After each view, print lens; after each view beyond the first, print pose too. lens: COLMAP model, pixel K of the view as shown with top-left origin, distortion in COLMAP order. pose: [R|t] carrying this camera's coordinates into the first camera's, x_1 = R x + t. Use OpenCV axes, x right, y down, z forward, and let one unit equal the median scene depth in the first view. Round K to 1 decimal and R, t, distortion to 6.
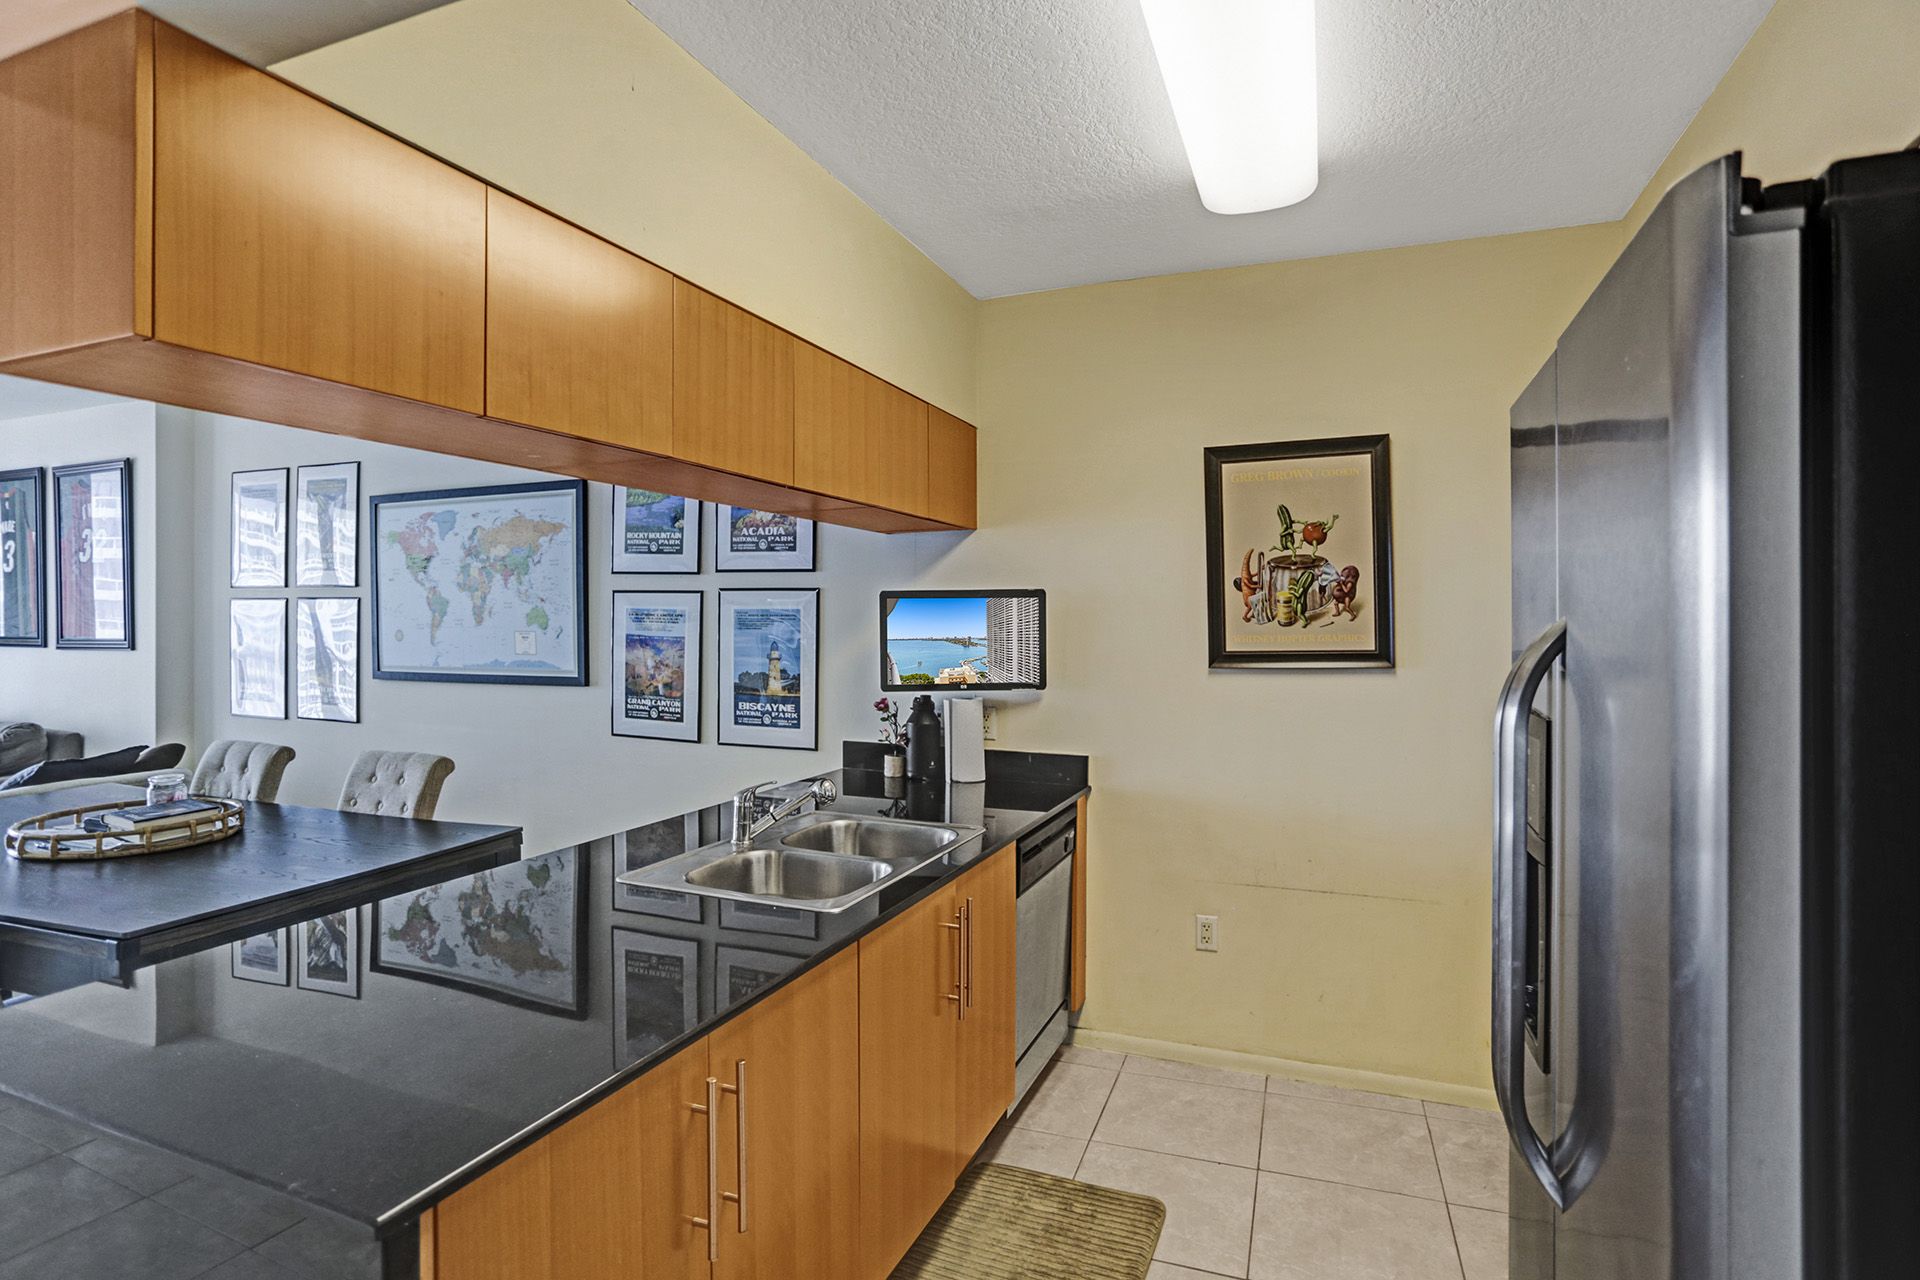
lens RADIAL K [[956.5, 0, 931.0], [0, 956.5, 623.1], [0, 0, 1]] dist [-0.068823, 0.041074]
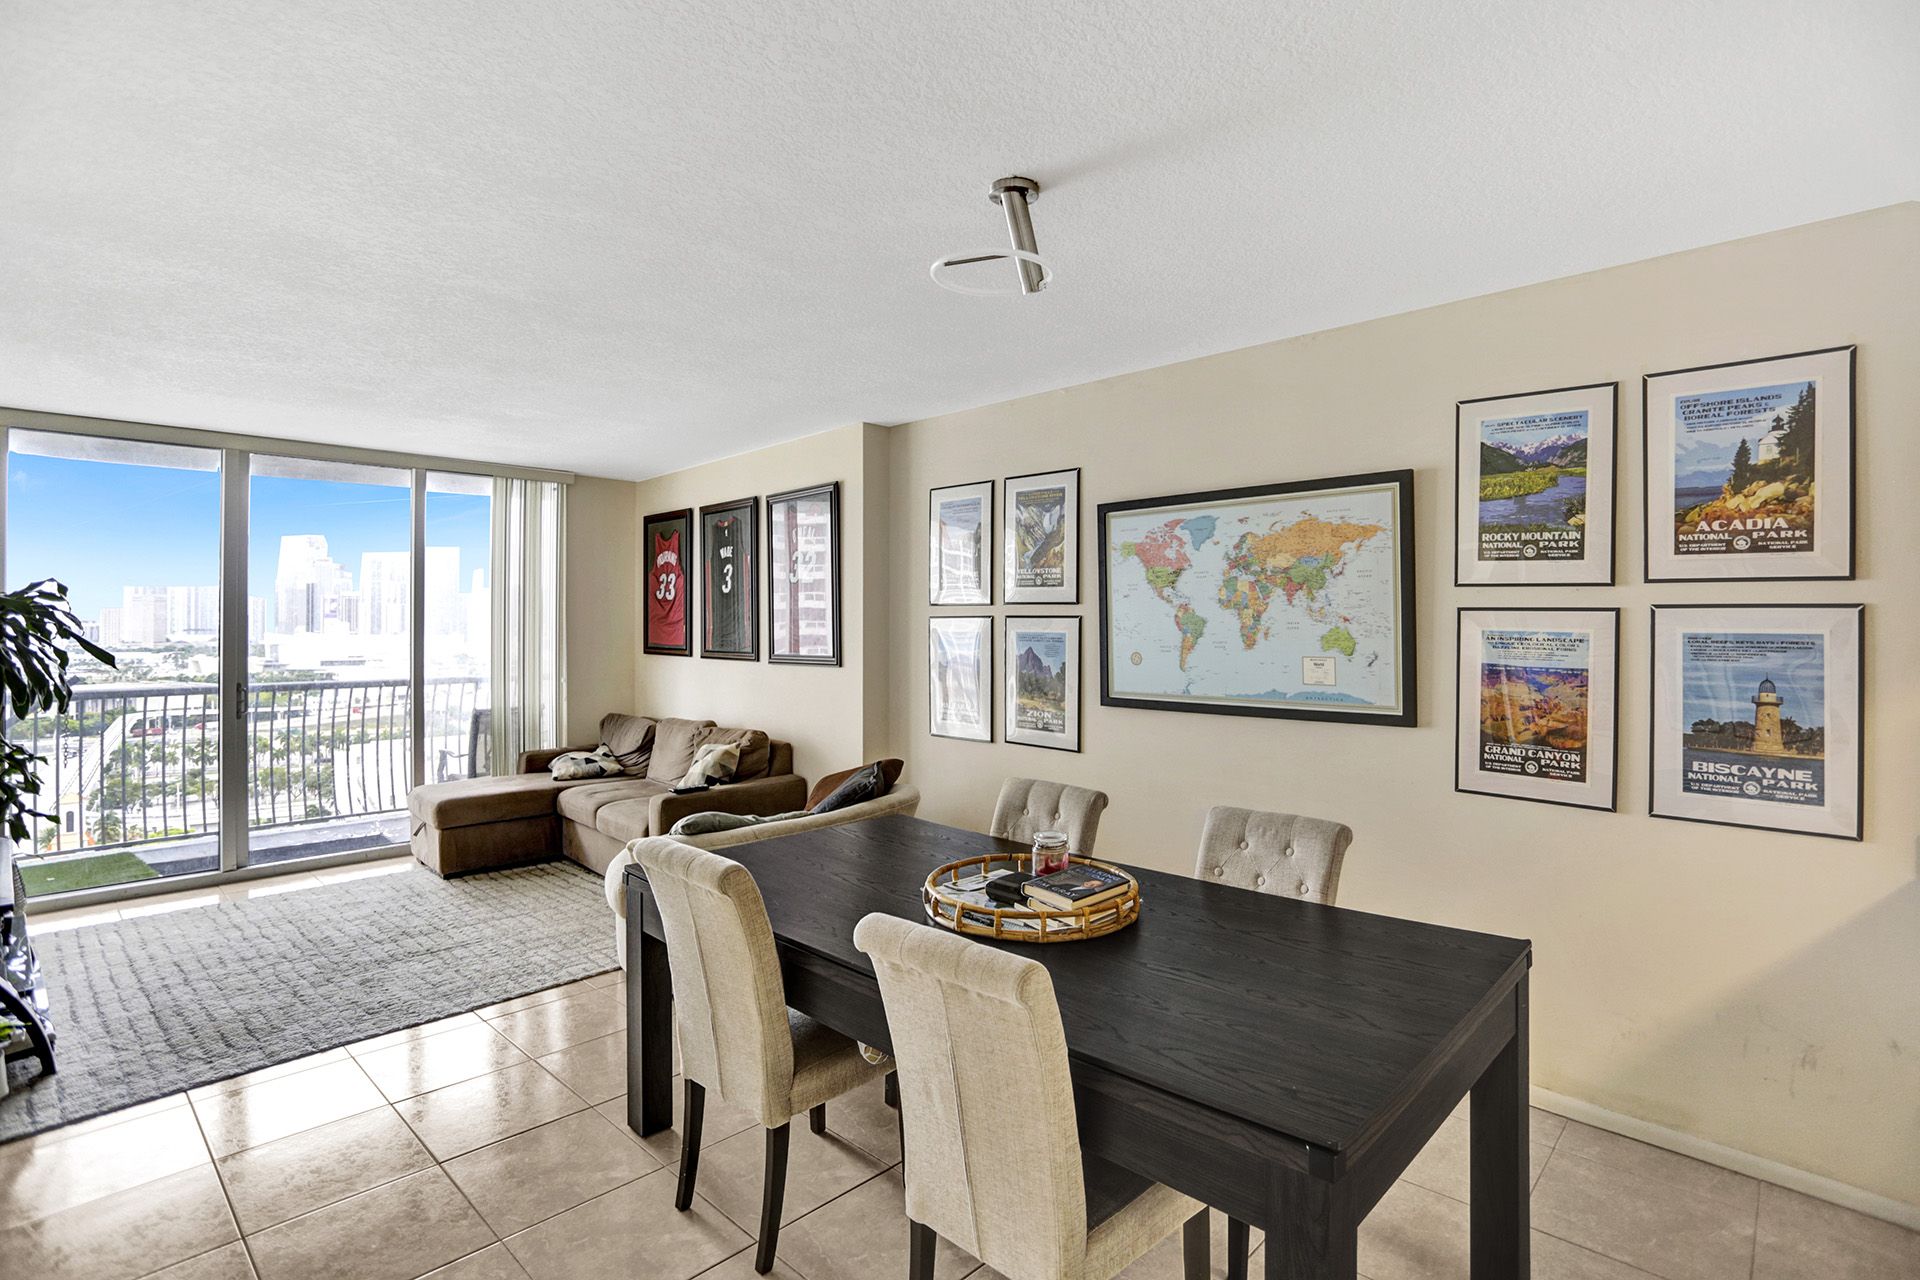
lens RADIAL K [[931.4, 0, 958.5], [0, 931.4, 618.8], [0, 0, 1]] dist [-0.067448, 0.024578]
pose [[0.912916, -0.006212, -0.408099, -0.433164], [0.003549, 0.999967, -0.007281, -0.022523], [0.408131, 0.005198, 0.912909, 0.144787]]
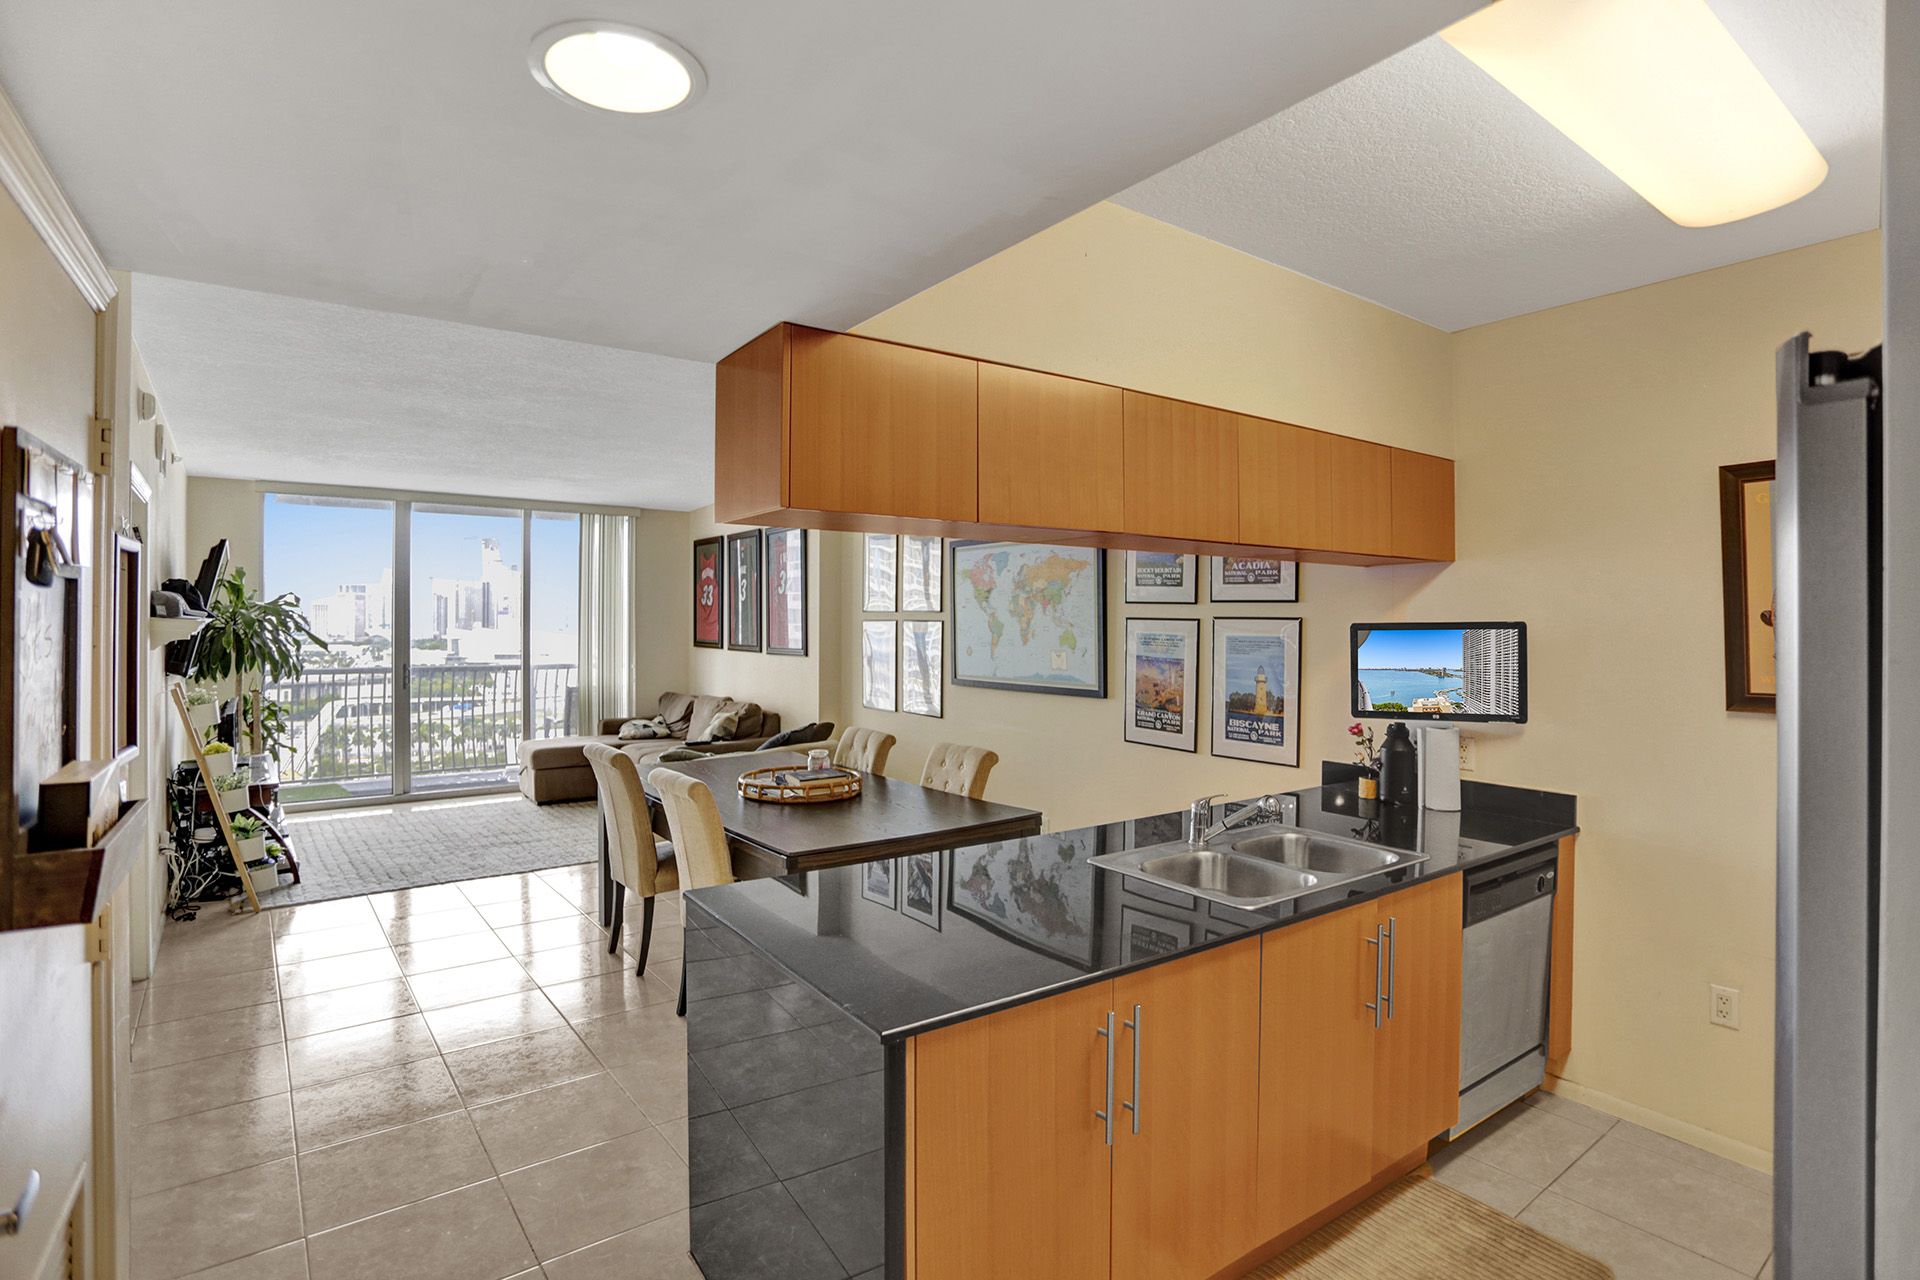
lens RADIAL K [[922.1, 0, 945.9], [0, 922.1, 626.1], [0, 0, 1]] dist [-0.082824, 0.038894]
pose [[0.842283, 0.002406, -0.539030, 0.096211], [-0.002190, 0.999997, 0.001041, -0.026209], [0.539031, 0.000304, 0.842286, -0.082957]]
